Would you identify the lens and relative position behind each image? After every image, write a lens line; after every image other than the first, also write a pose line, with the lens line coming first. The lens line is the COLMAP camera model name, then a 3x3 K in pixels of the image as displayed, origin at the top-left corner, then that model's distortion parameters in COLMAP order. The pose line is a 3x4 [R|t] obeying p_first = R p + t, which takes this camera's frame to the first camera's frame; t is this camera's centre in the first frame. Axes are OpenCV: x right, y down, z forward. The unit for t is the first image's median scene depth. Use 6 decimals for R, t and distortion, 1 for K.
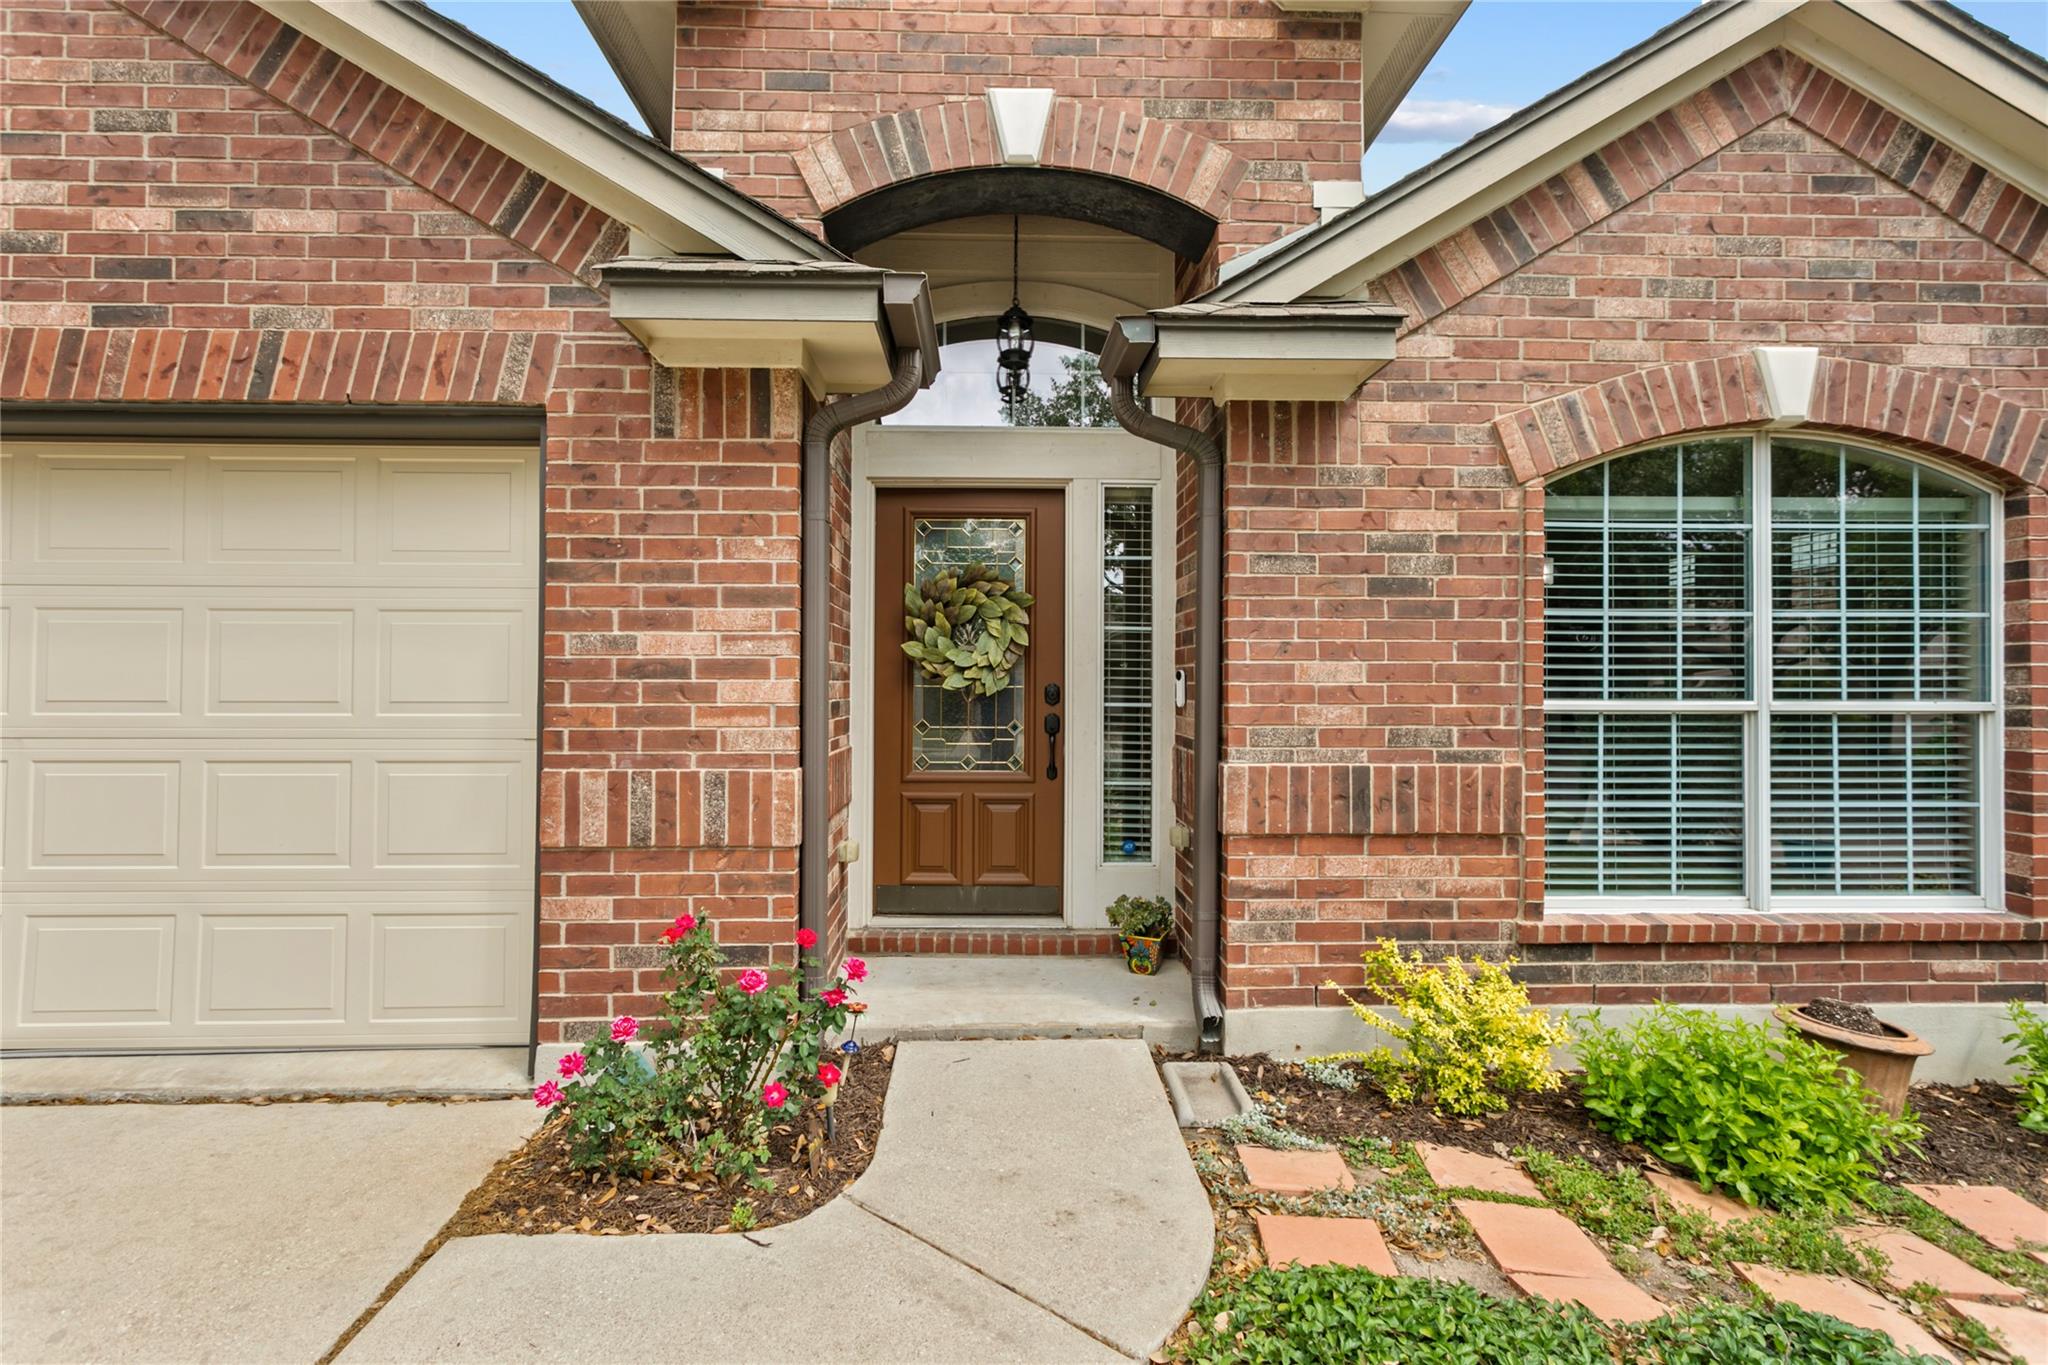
lens RADIAL K [[986.0, 0, 1022.1], [0, 986.0, 684.2], [0, 0, 1]] dist [0.000187, 0.001737]
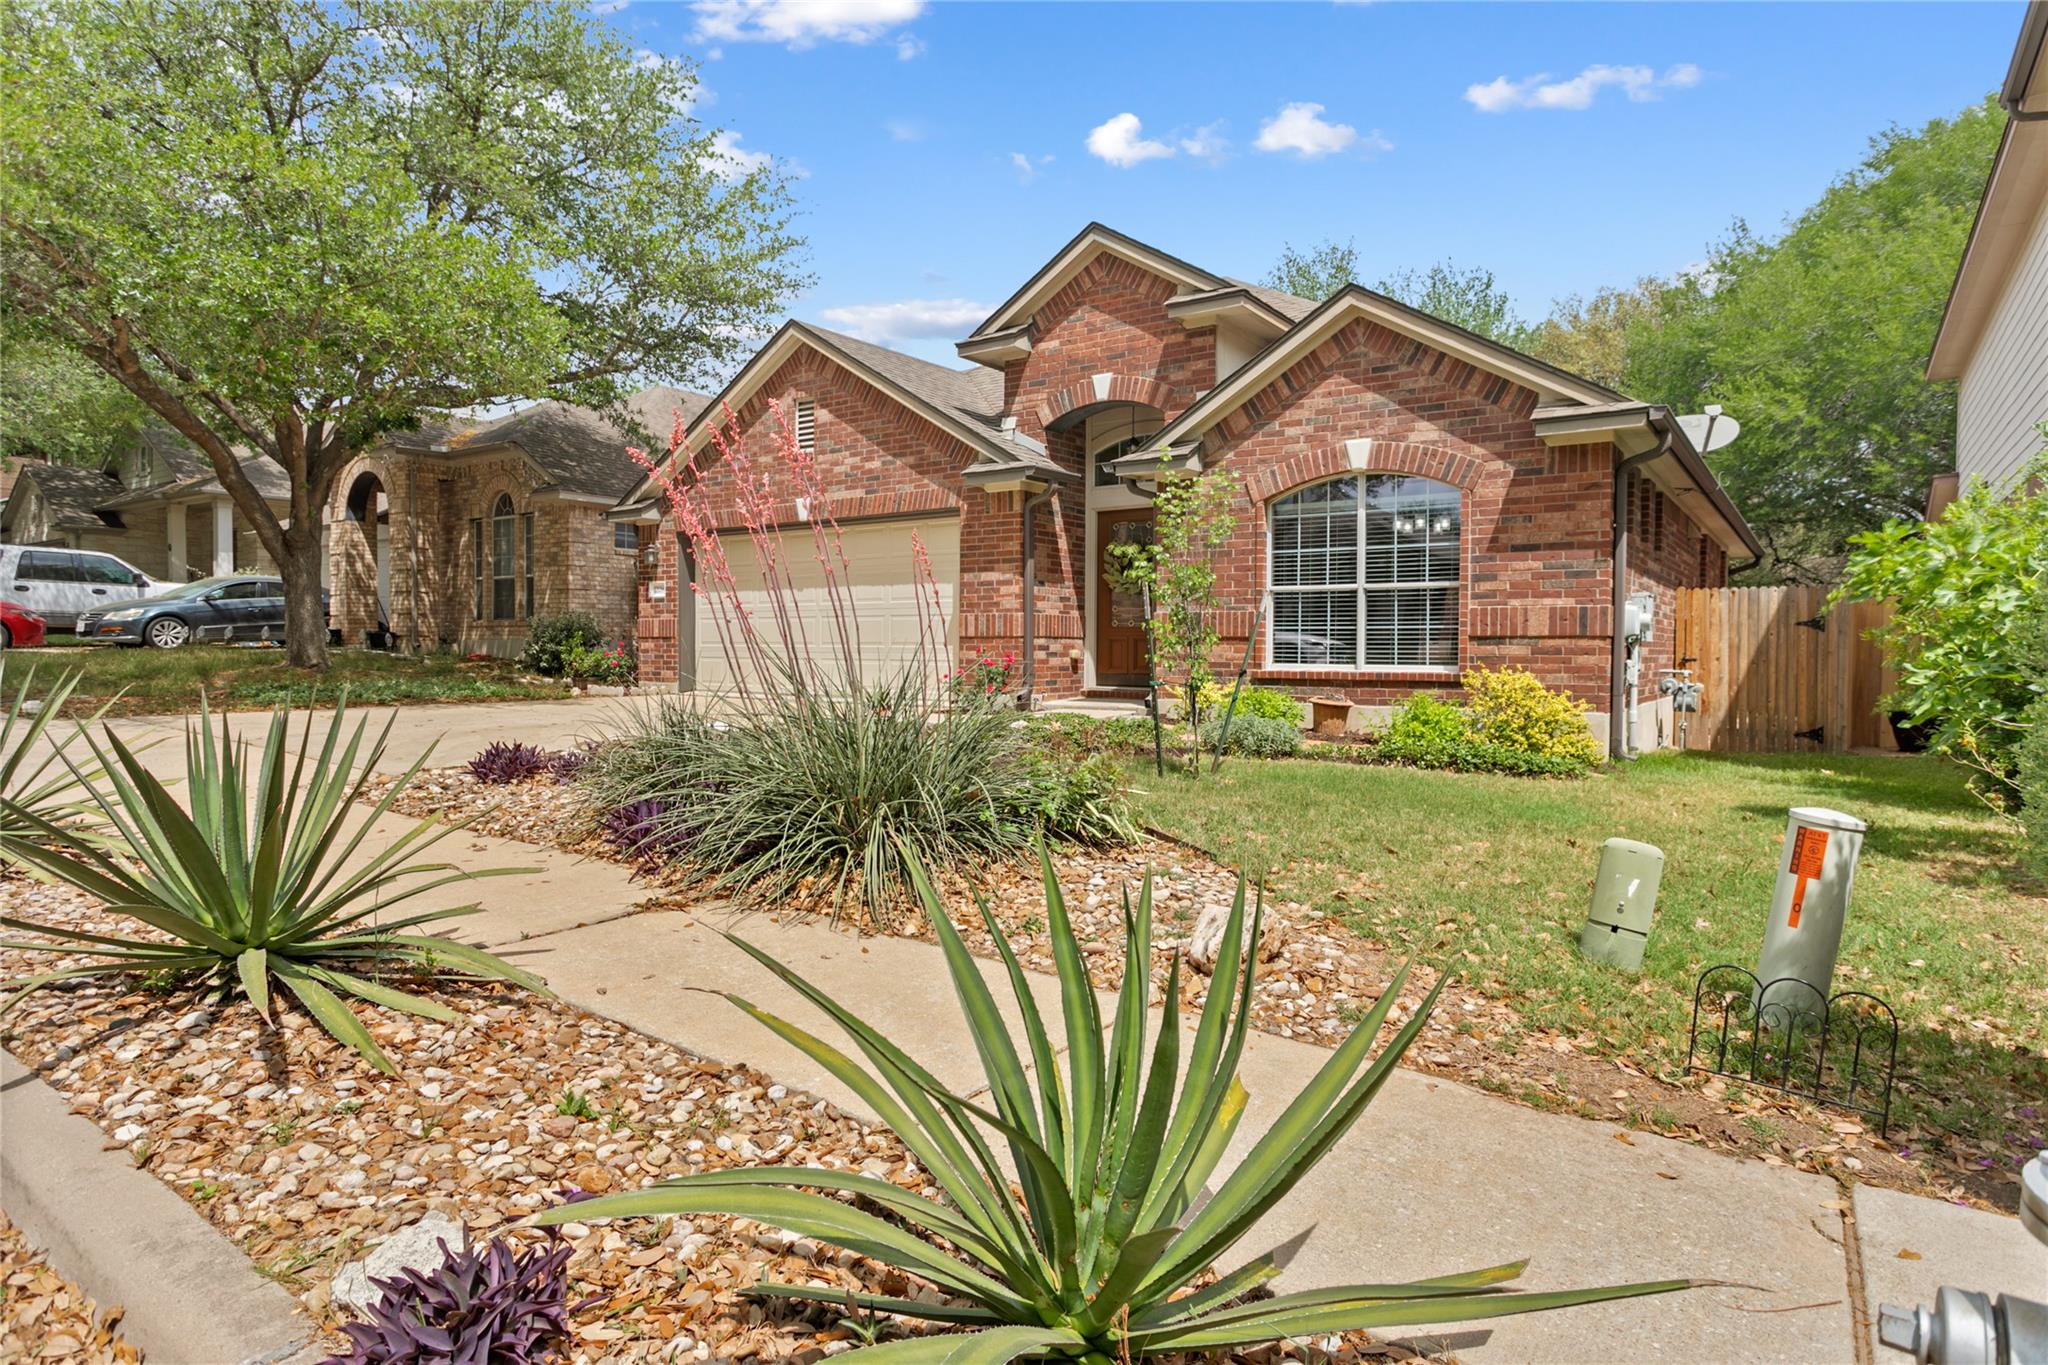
lens RADIAL K [[1177.2, 0, 1022.9], [0, 1177.2, 674.6], [0, 0, 1]] dist [-0.004937, 0.001614]
pose [[0.795997, 0.015171, -0.605111, 1.896238], [0.004606, 0.999505, 0.031119, 0.149685], [0.605284, -0.027558, 0.795533, -1.862145]]
